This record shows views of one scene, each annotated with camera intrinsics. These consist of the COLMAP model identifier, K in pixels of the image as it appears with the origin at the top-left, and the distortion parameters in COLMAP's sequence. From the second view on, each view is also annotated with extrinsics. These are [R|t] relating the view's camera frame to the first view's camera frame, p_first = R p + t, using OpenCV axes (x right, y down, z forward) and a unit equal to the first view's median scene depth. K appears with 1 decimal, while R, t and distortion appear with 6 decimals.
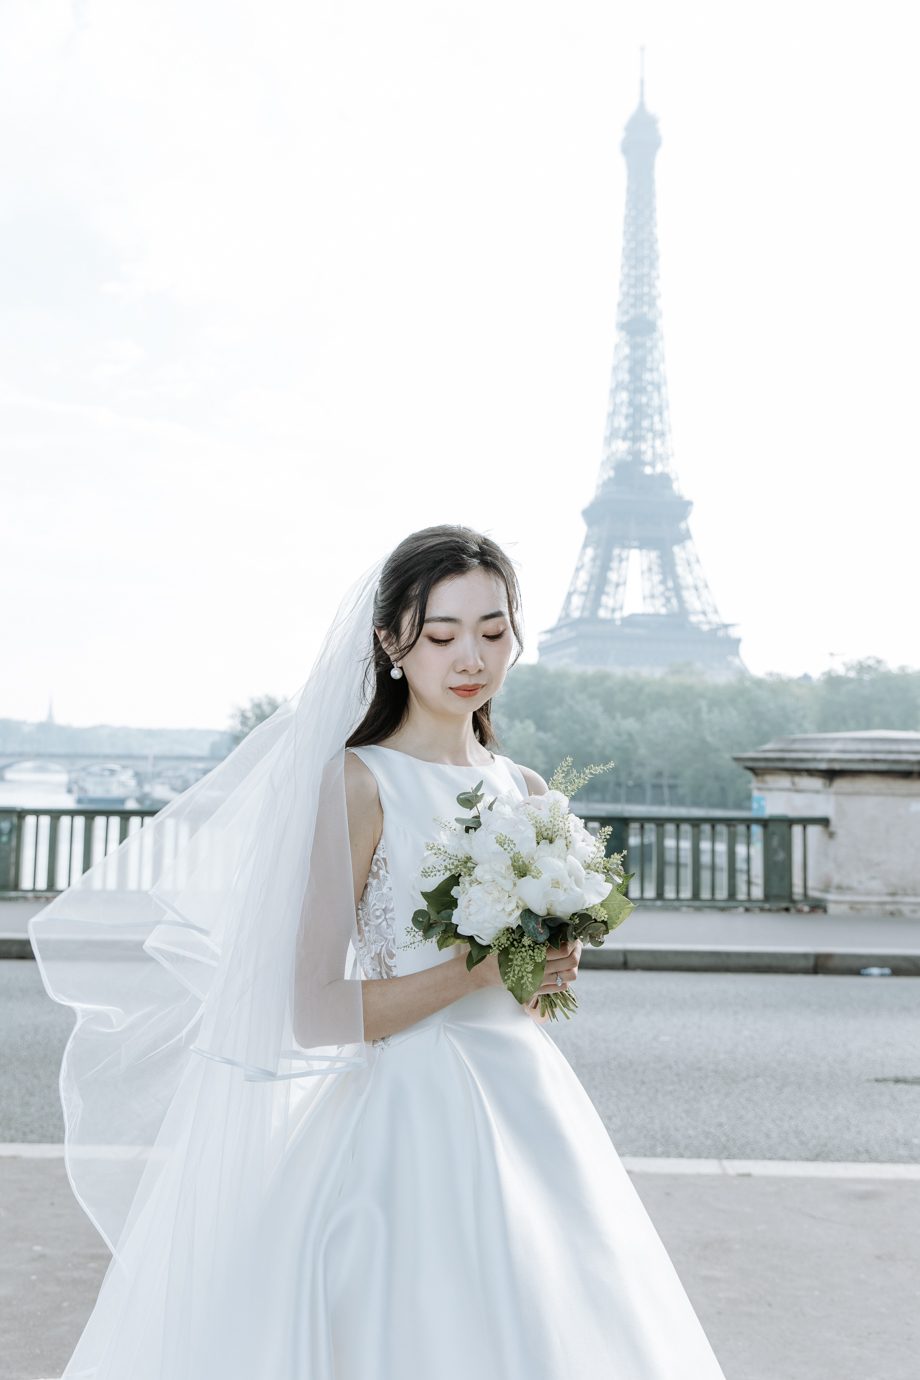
lens RADIAL K [[1585.7, 0, 460.0], [0, 1585.7, 690.0], [0, 0, 1]] dist [0.014813, -0.056050]
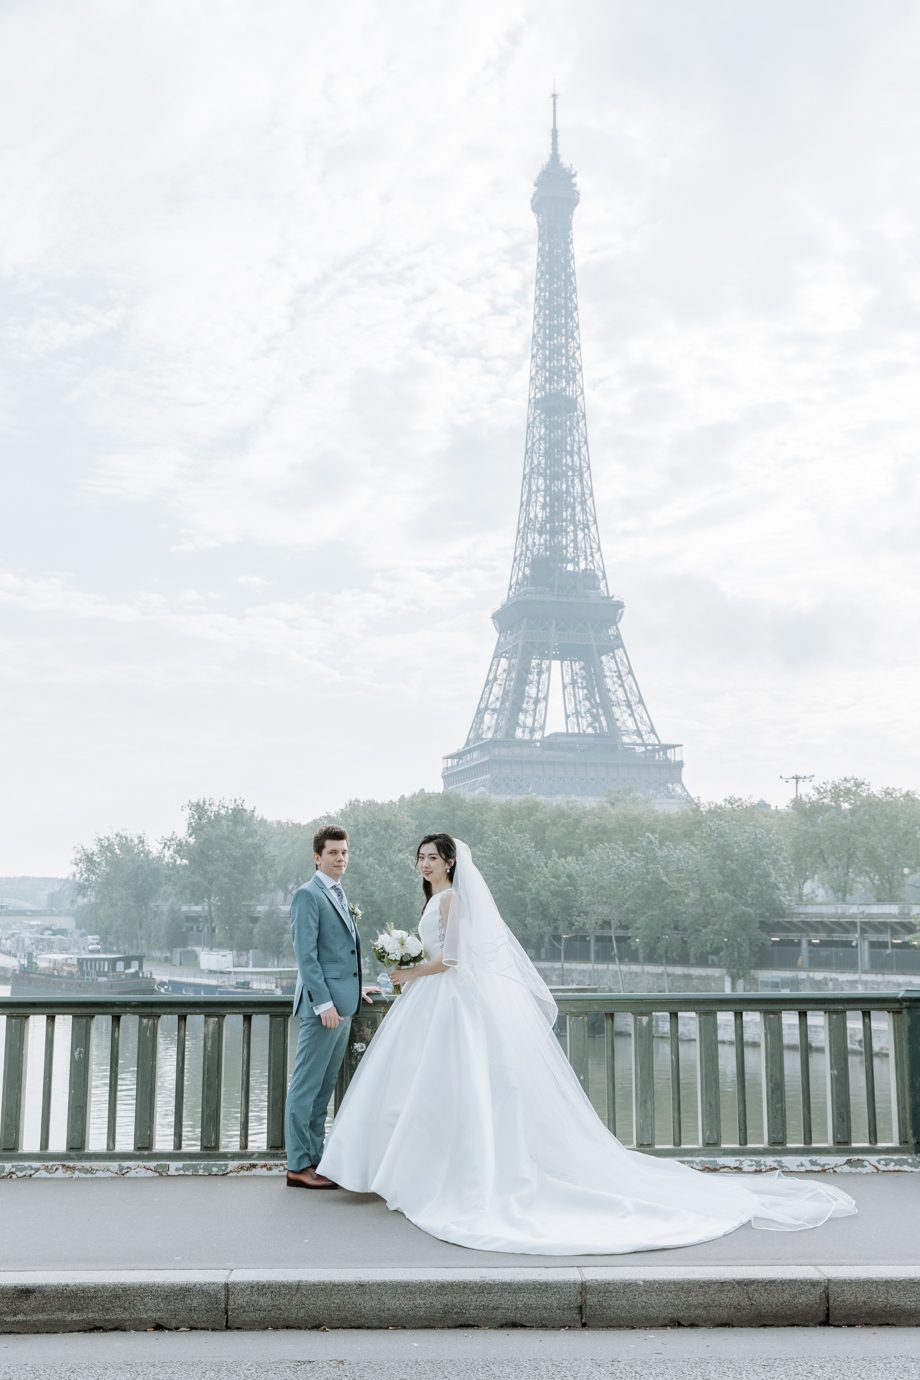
lens RADIAL K [[1585.7, 0, 460.0], [0, 1585.7, 690.0], [0, 0, 1]] dist [0.014813, -0.056050]
pose [[0.991874, -0.000092, 0.127227, -0.049799], [0.012642, 0.995123, -0.097833, 0.010757], [-0.126598, 0.098647, 0.987037, 0.167061]]
